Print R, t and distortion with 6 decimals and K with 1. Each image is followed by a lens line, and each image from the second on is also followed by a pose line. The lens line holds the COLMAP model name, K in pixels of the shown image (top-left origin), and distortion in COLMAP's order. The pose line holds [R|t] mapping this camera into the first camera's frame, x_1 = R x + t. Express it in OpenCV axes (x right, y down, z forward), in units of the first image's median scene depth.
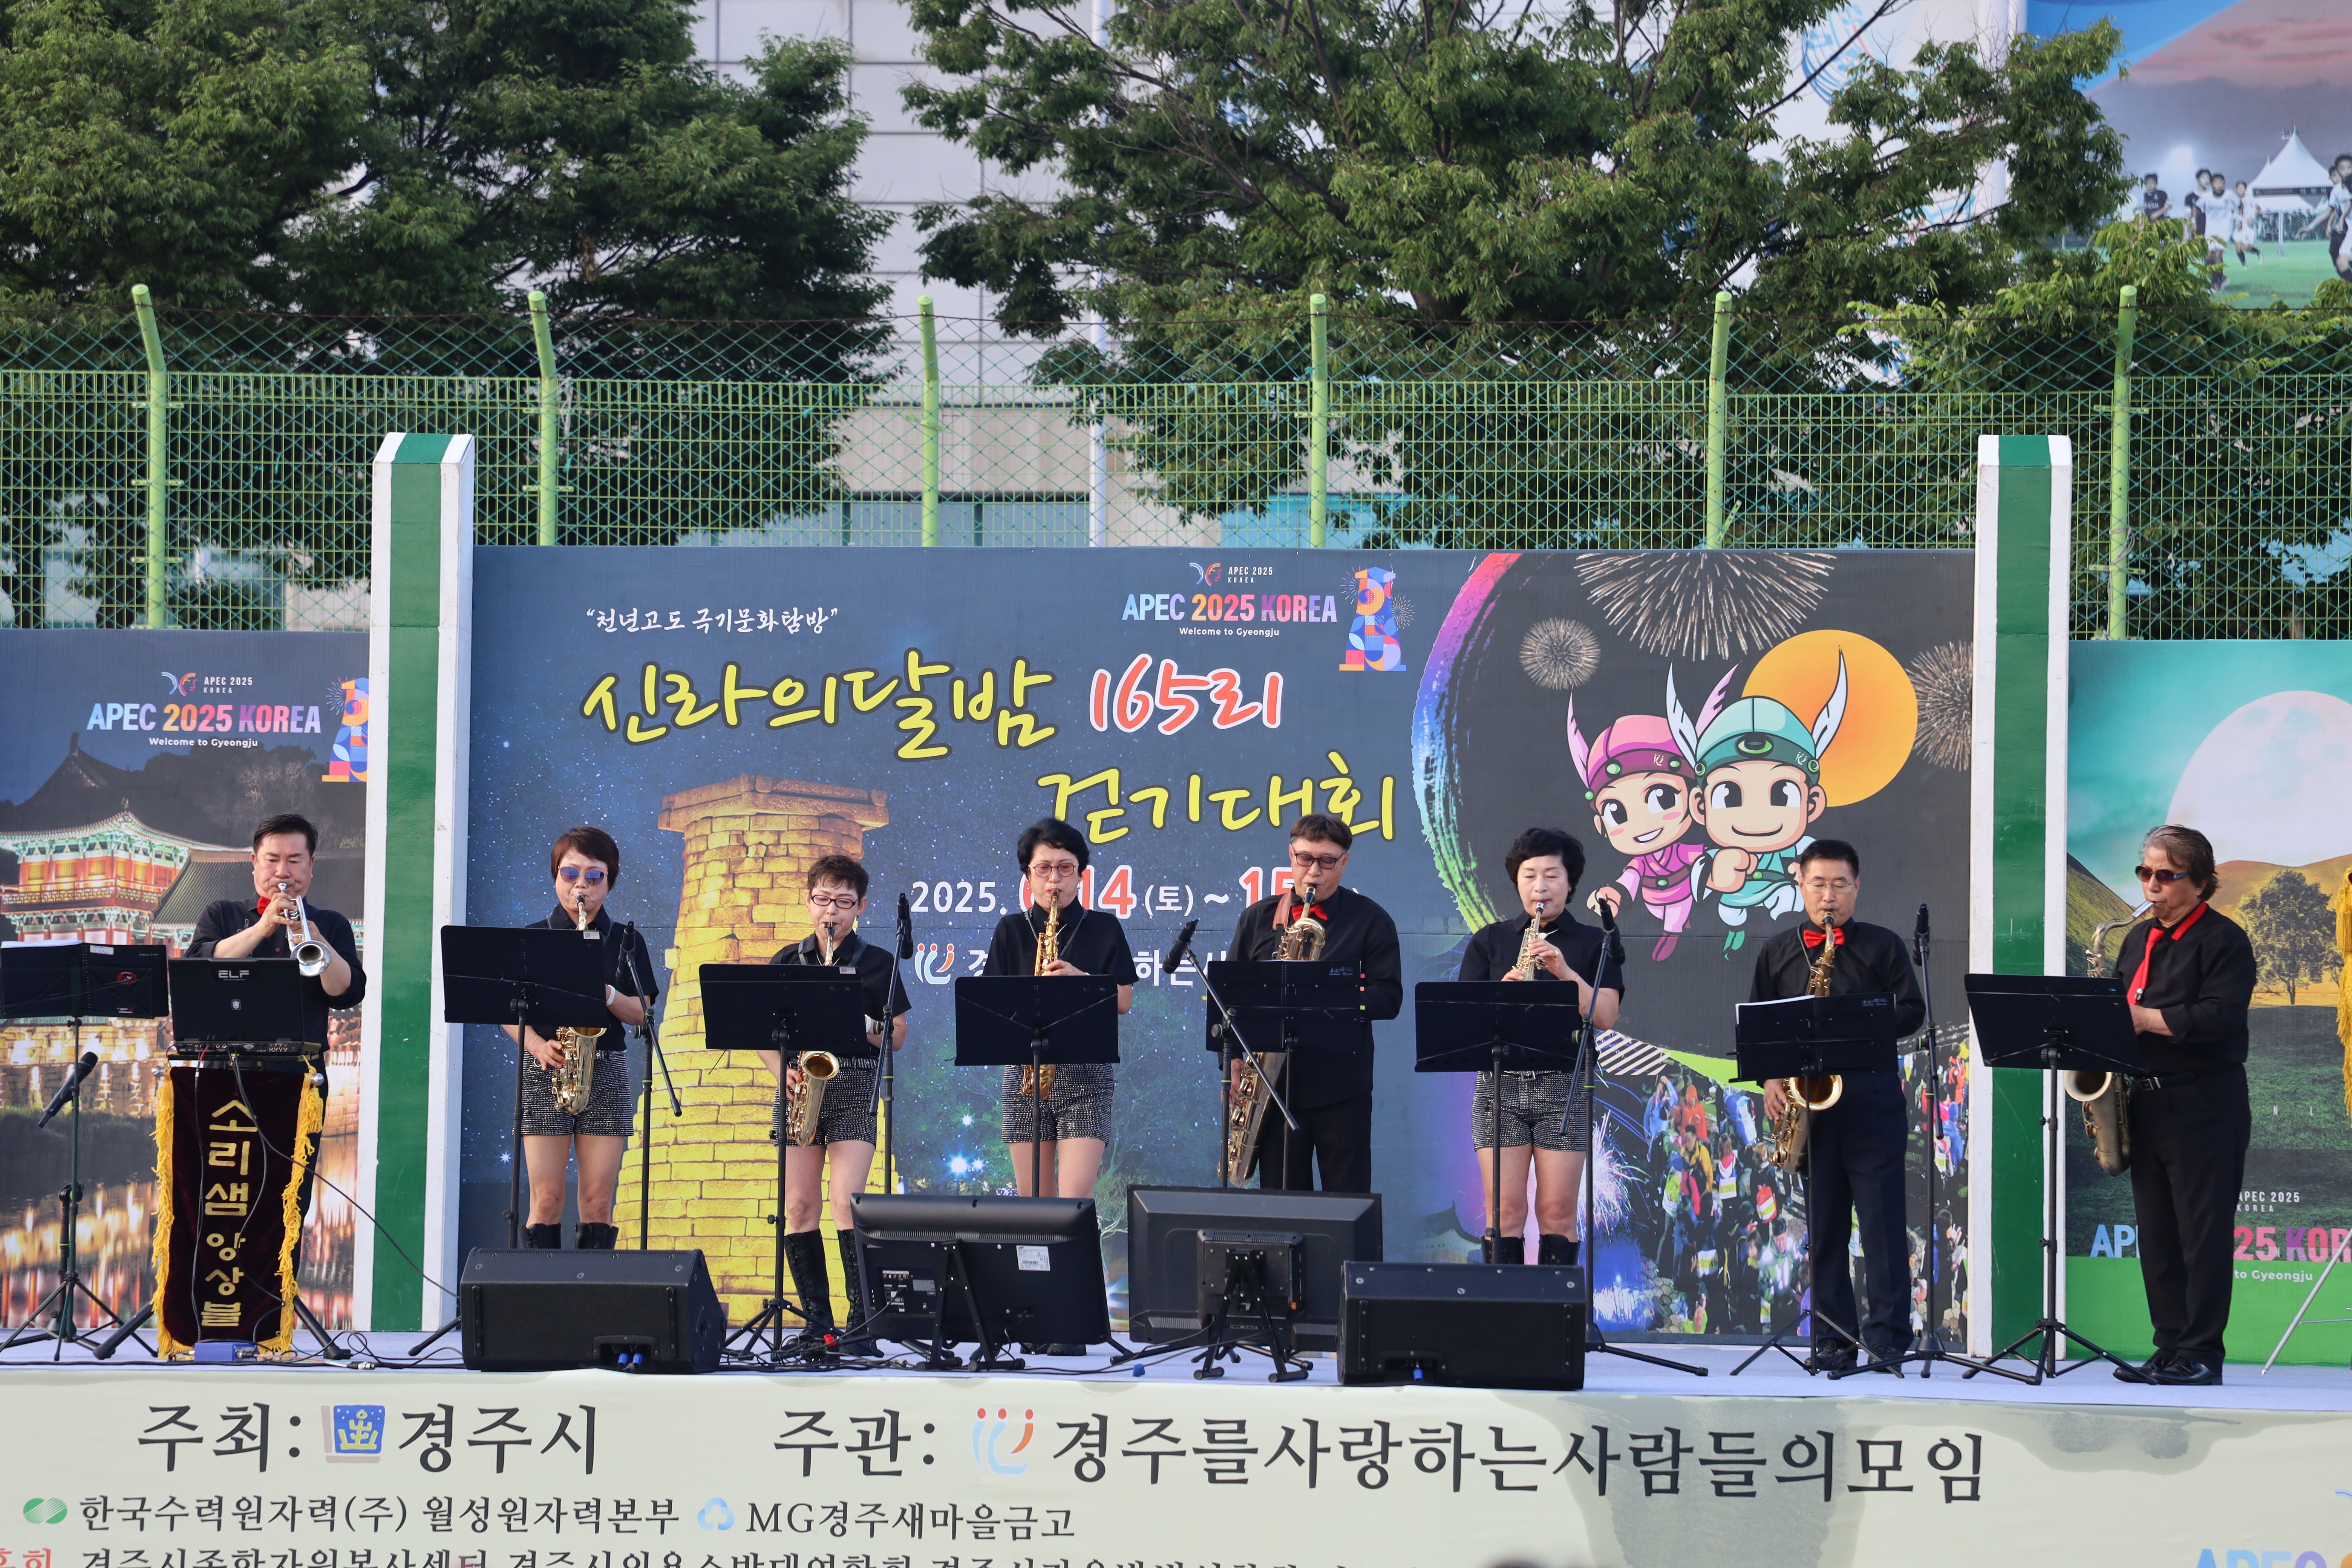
lens RADIAL K [[7380.0, 0, 1160.0], [0, 7380.0, 811.6], [0, 0, 1]] dist [0.907405, -0.205604]
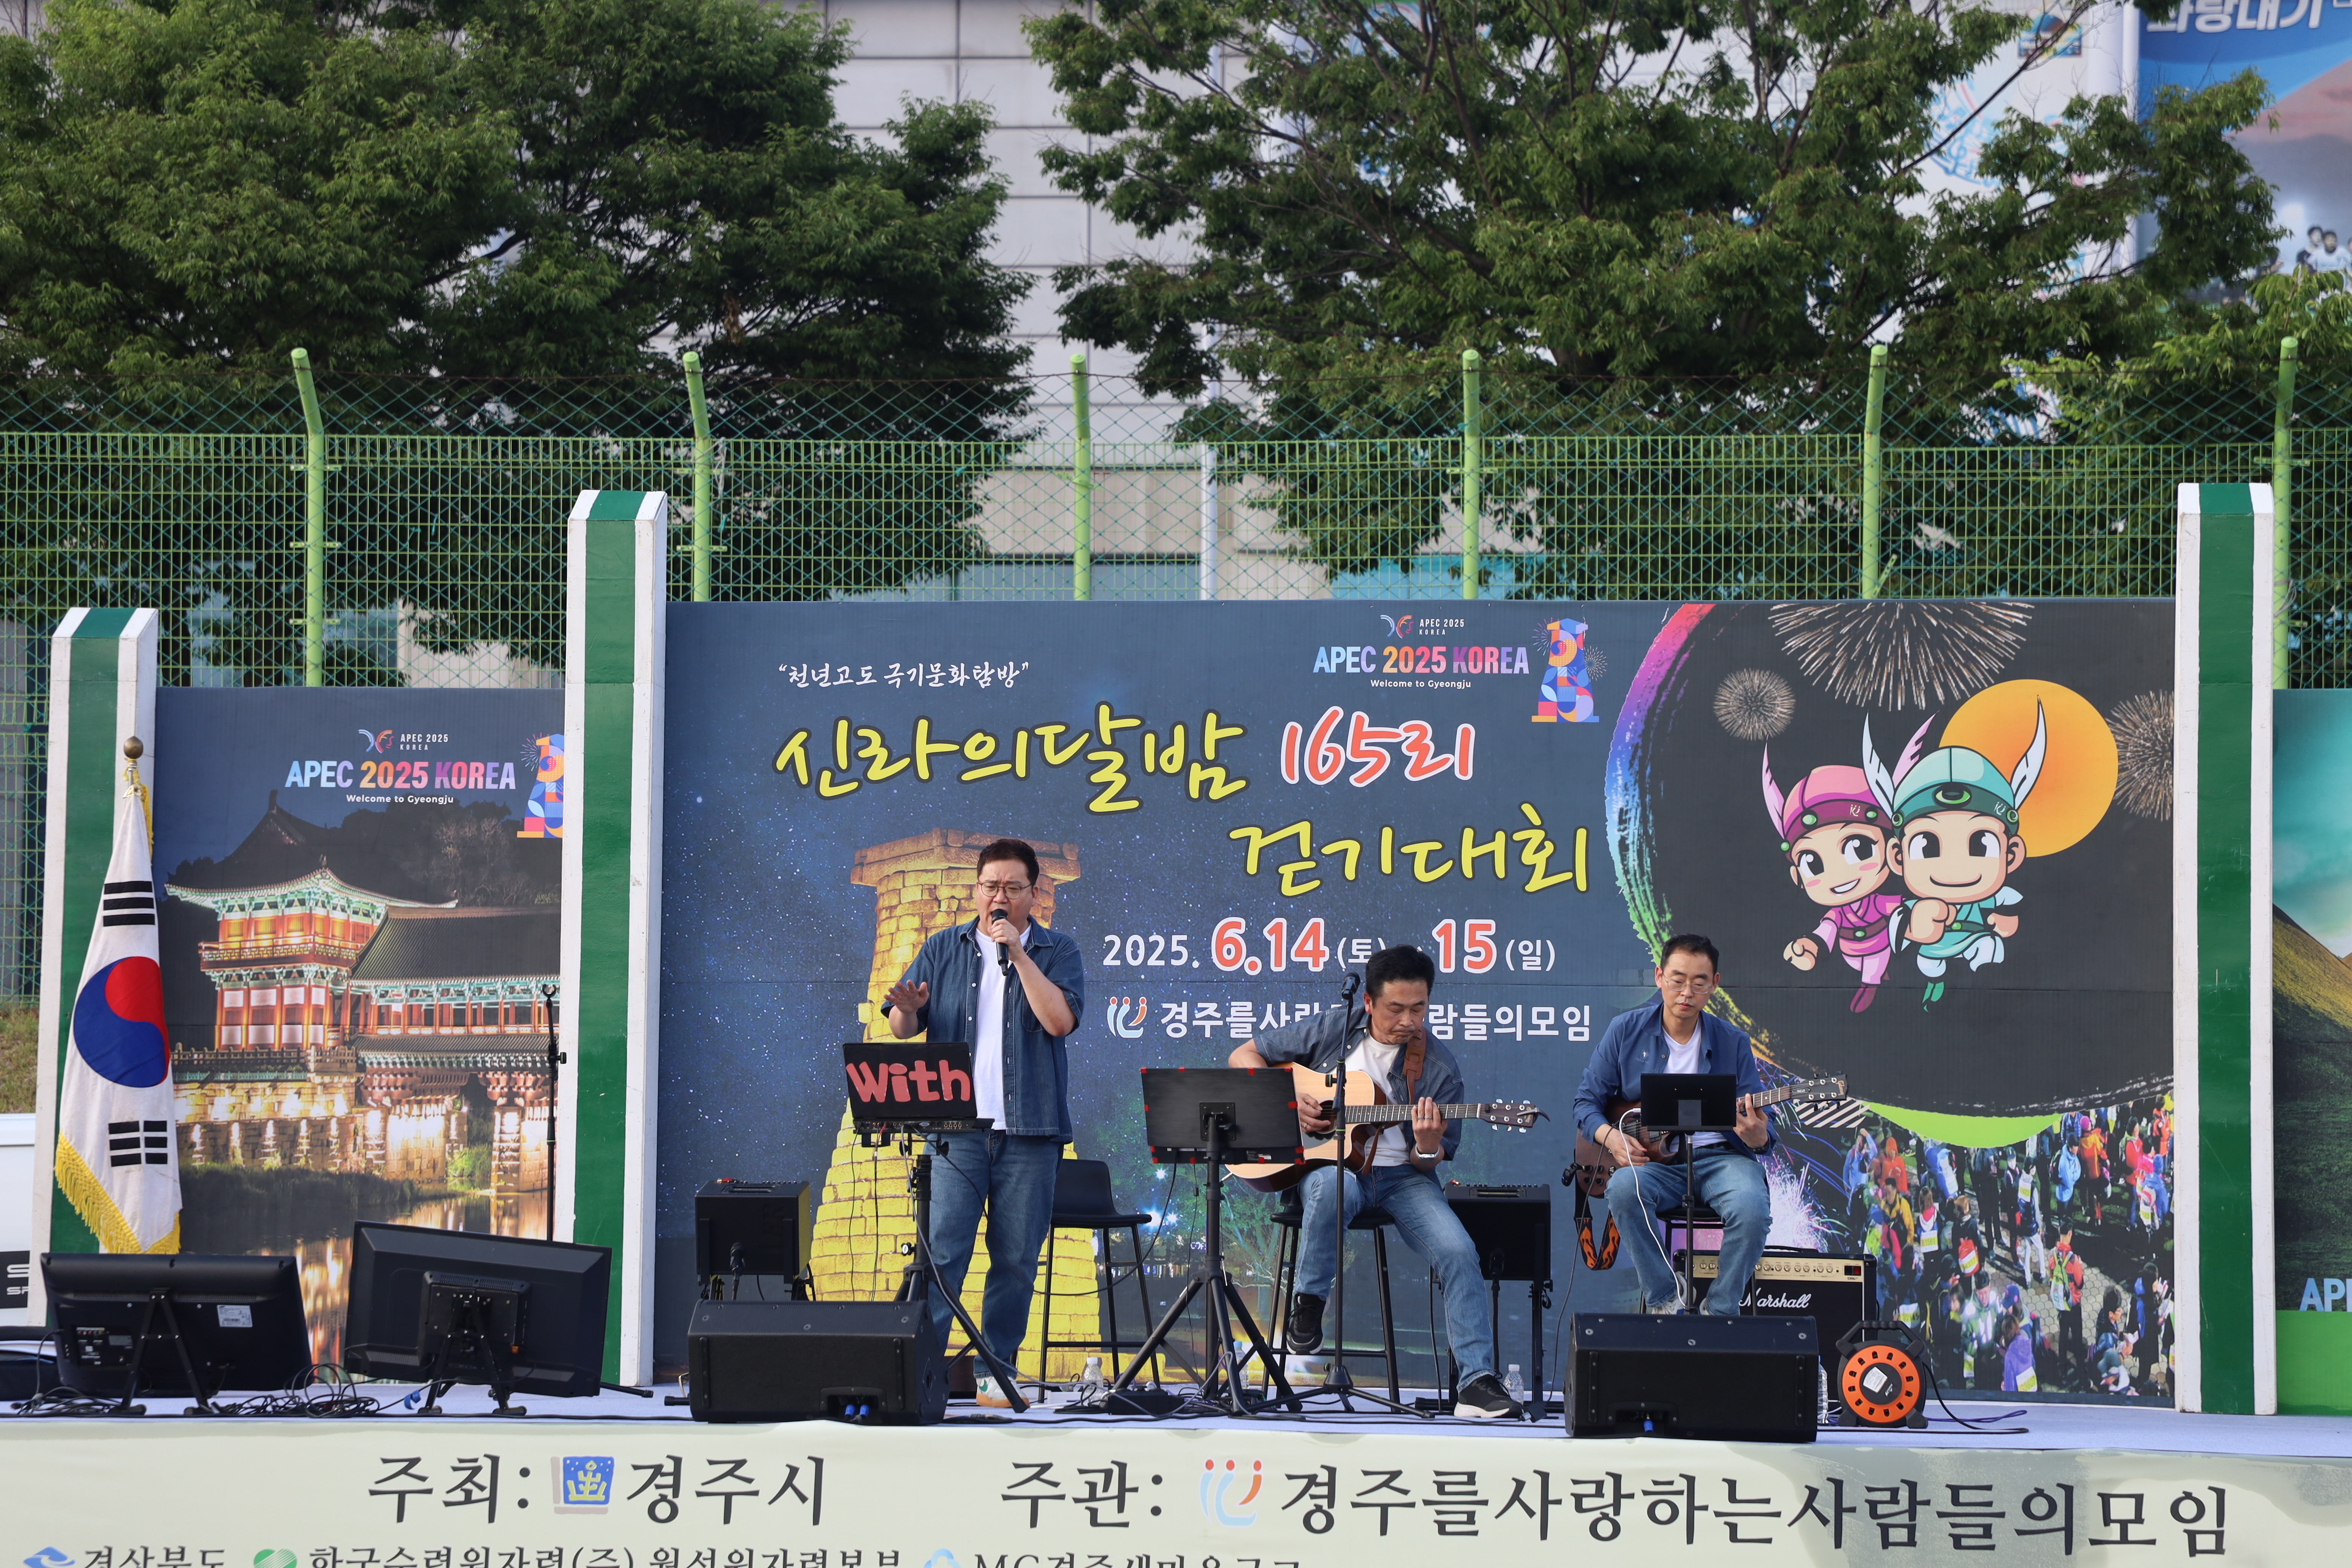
lens RADIAL K [[7380.0, 0, 1160.0], [0, 7380.0, 811.6], [0, 0, 1]] dist [0.907405, -0.205604]
pose [[0.999981, -0.003725, -0.004977, -0.020980], [0.003679, 0.999950, -0.009331, 0.002141], [0.005011, 0.009313, 0.999944, 0.000776]]
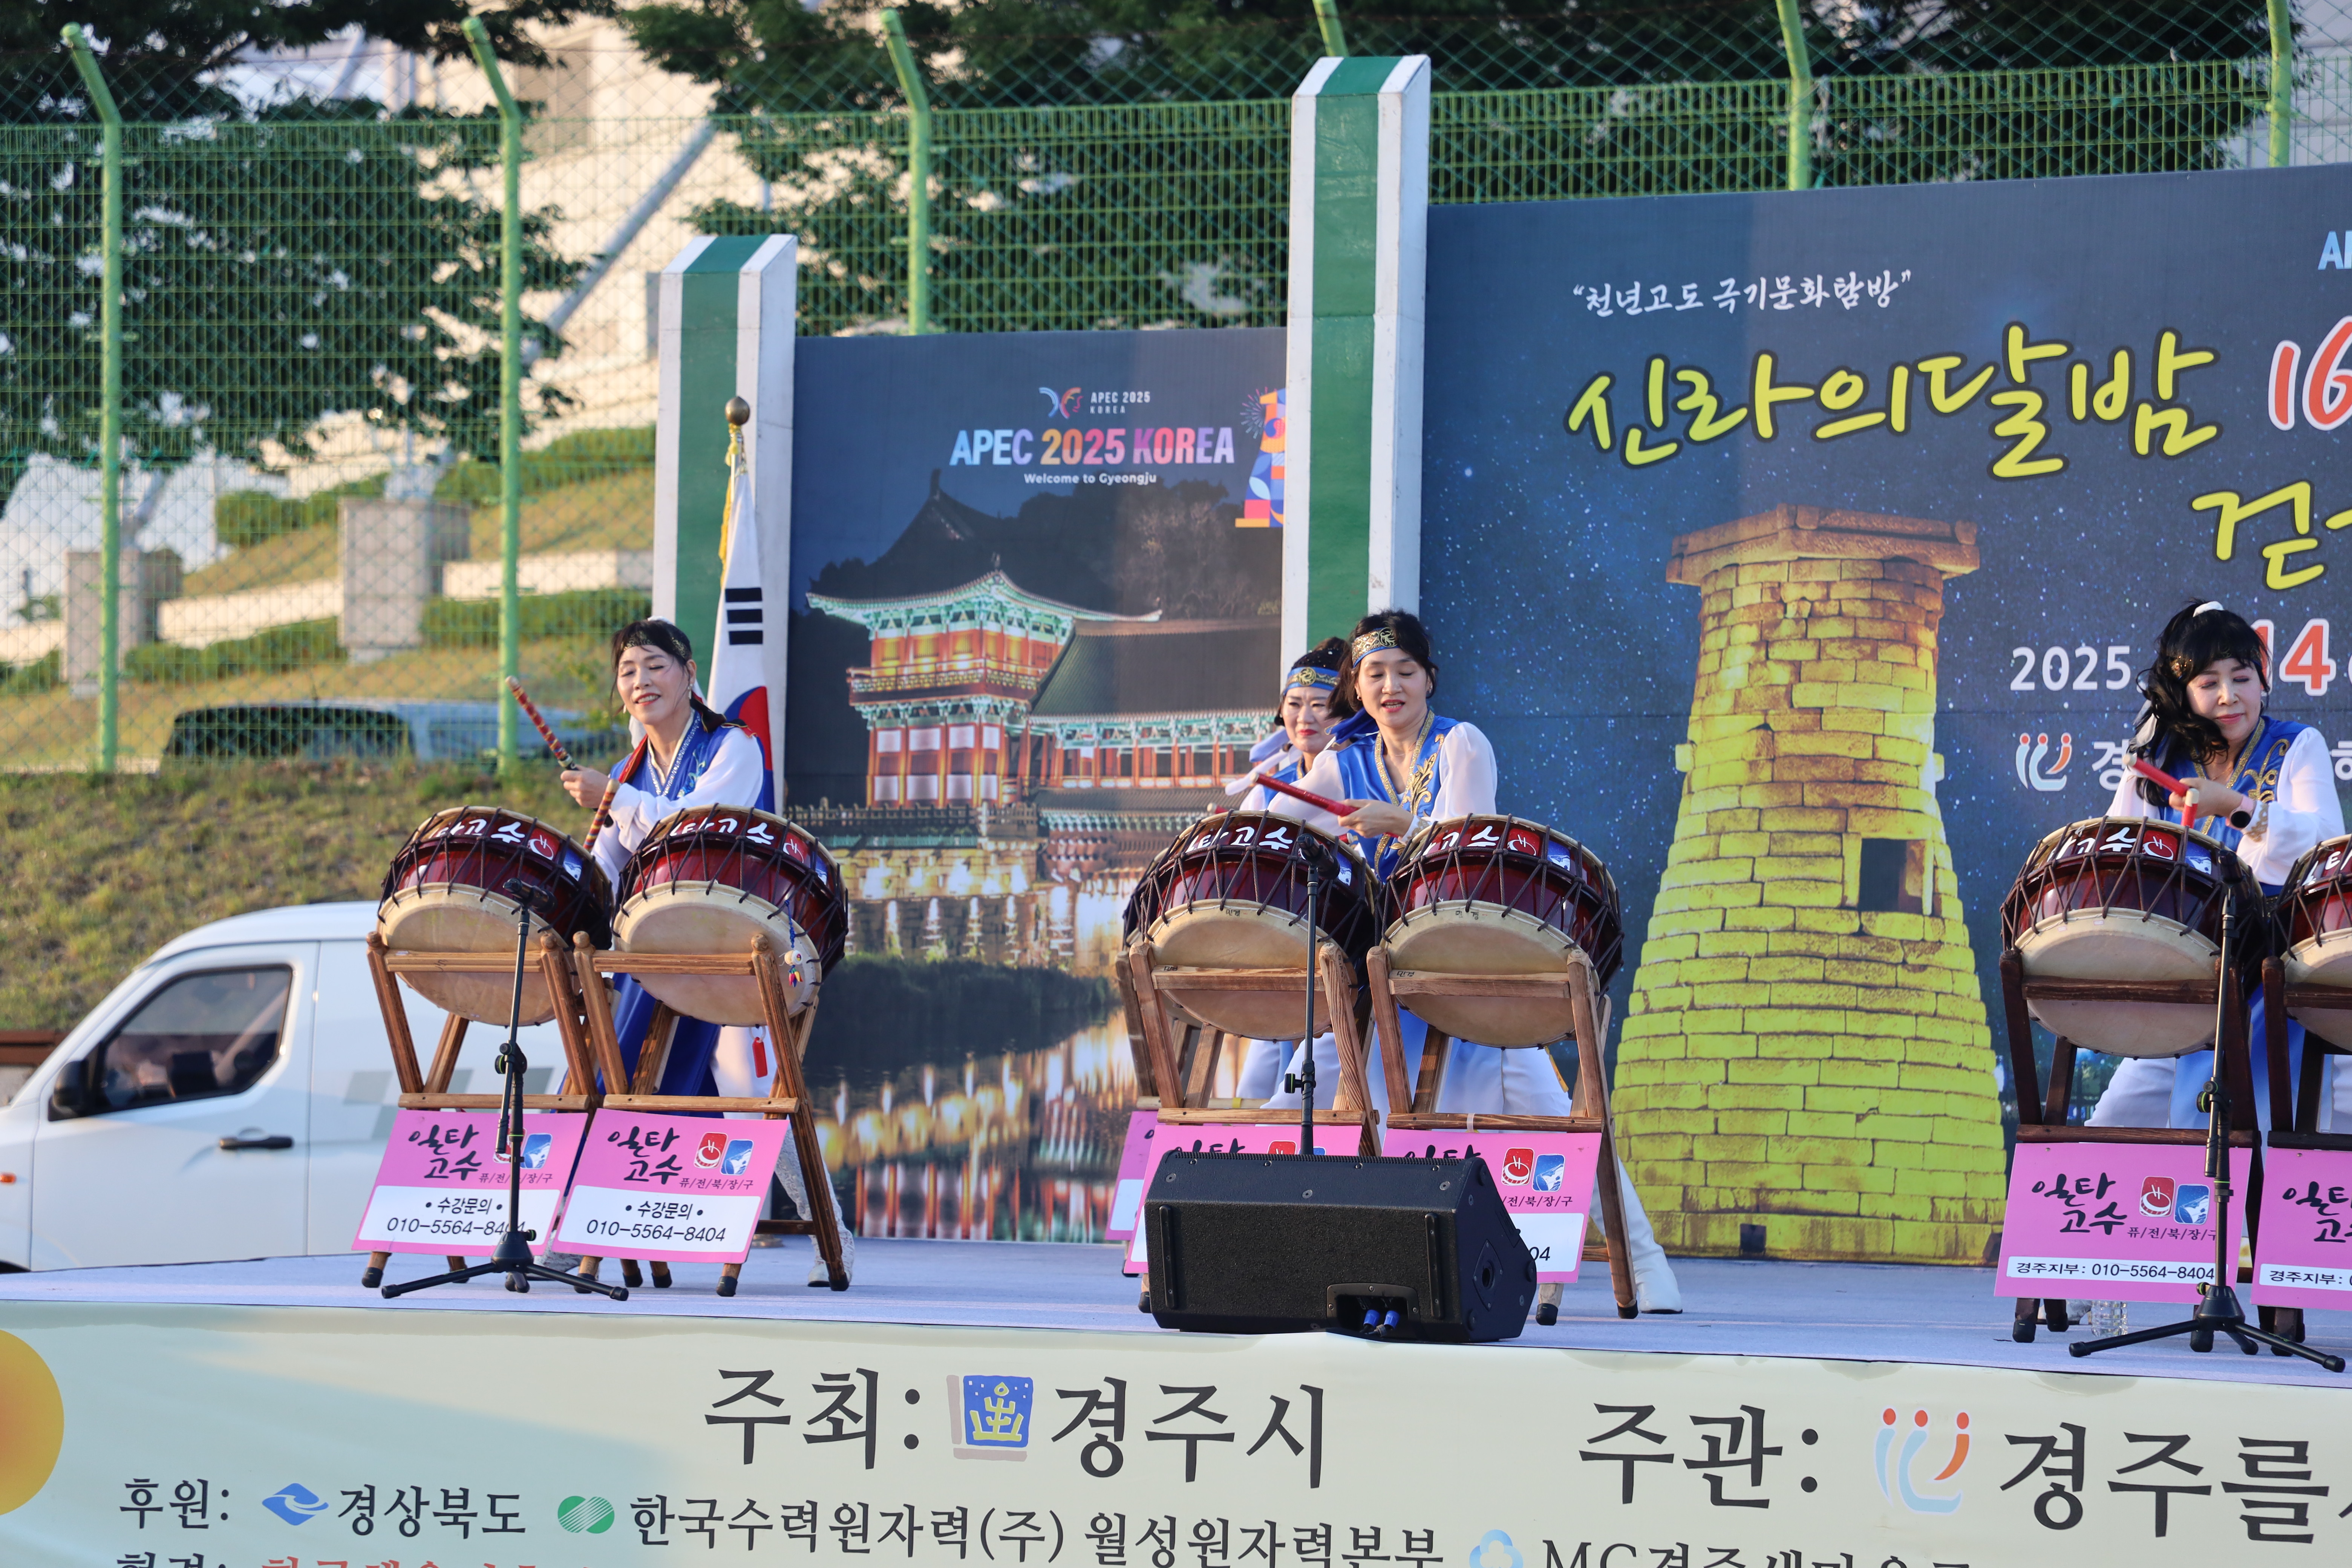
lens RADIAL K [[6888.1, 0, 1164.9], [0, 6888.1, 797.9], [0, 0, 1]] dist [0.771913, -0.696714]
pose [[0.968154, -0.006560, -0.250270, 0.056290], [0.009380, 0.999905, 0.010074, 0.016494], [0.250180, -0.012101, 0.968124, 0.323260]]
